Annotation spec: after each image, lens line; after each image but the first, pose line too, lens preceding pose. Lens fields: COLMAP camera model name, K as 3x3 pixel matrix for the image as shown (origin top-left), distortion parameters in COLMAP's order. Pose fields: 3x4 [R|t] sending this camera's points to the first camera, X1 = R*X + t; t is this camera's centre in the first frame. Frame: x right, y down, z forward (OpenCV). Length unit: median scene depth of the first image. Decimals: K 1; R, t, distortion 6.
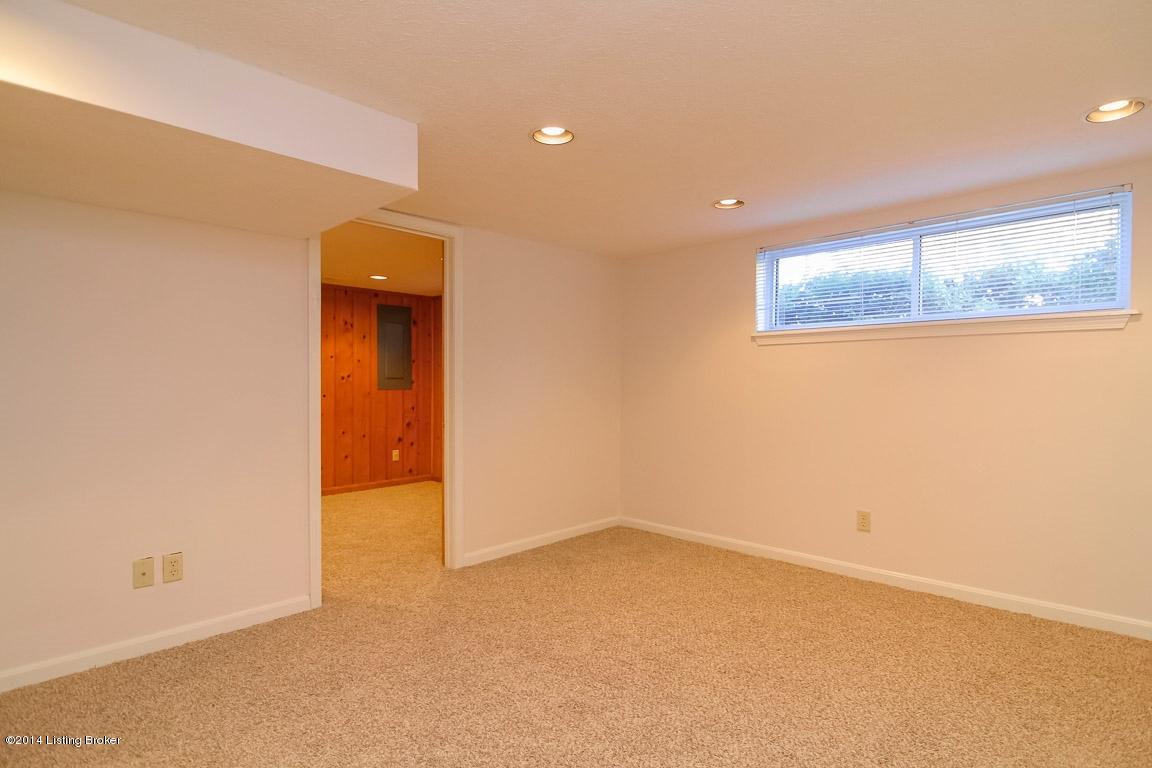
lens RADIAL K [[592.2, 0, 575.6], [0, 592.2, 382.8], [0, 0, 1]] dist [-0.007122, -0.001471]
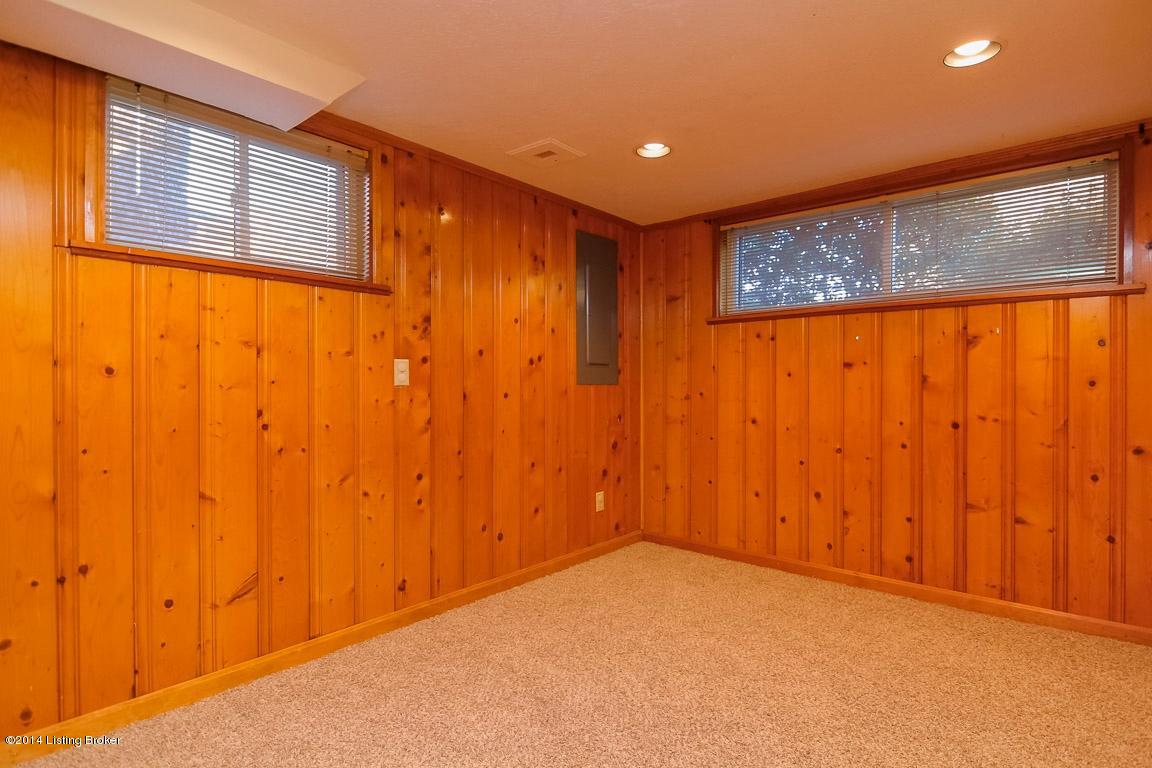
lens RADIAL K [[592.2, 0, 571.3], [0, 592.2, 387.5], [0, 0, 1]] dist [-0.007122, -0.001471]
pose [[0.998424, 0.001248, 0.056113, -0.365566], [-0.001676, 0.999970, 0.007594, 0.010226], [-0.056102, -0.007676, 0.998396, 0.443870]]
